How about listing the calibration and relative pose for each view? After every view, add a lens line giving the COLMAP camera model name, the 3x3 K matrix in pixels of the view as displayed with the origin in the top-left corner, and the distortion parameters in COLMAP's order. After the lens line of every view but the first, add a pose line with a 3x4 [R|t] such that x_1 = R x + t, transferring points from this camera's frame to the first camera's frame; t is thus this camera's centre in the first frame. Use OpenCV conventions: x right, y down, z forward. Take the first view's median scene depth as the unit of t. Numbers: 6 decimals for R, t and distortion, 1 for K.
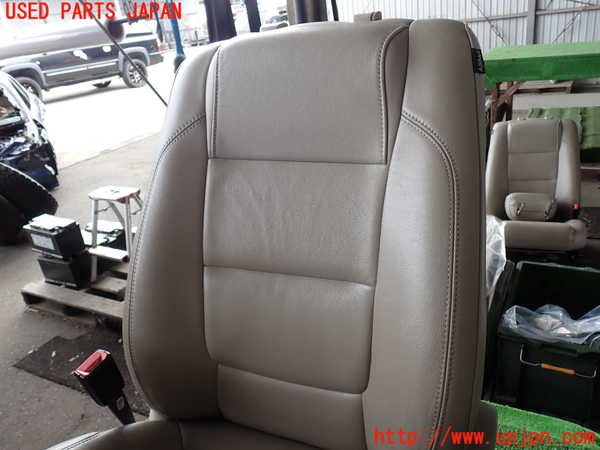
lens RADIAL K [[485.5, 0, 300.0], [0, 485.5, 225.0], [0, 0, 1]] dist [-0.009531, -0.007835]
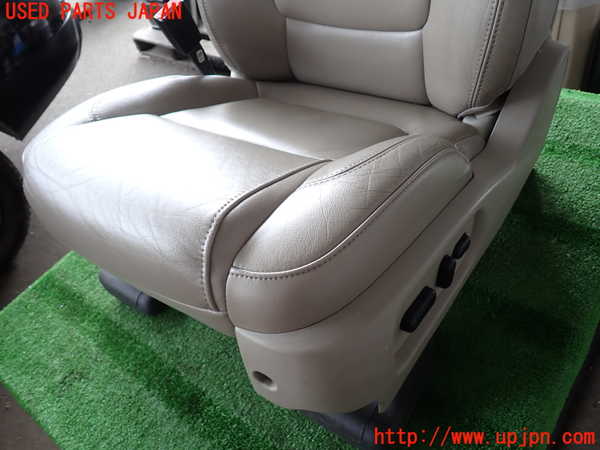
lens RADIAL K [[485.5, 0, 300.0], [0, 485.5, 225.0], [0, 0, 1]] dist [-0.009531, -0.007835]
pose [[0.974703, 0.057389, -0.216013, 0.104996], [0.040044, 0.905995, 0.421390, 0.247609], [0.219890, -0.419380, 0.880778, -0.079421]]
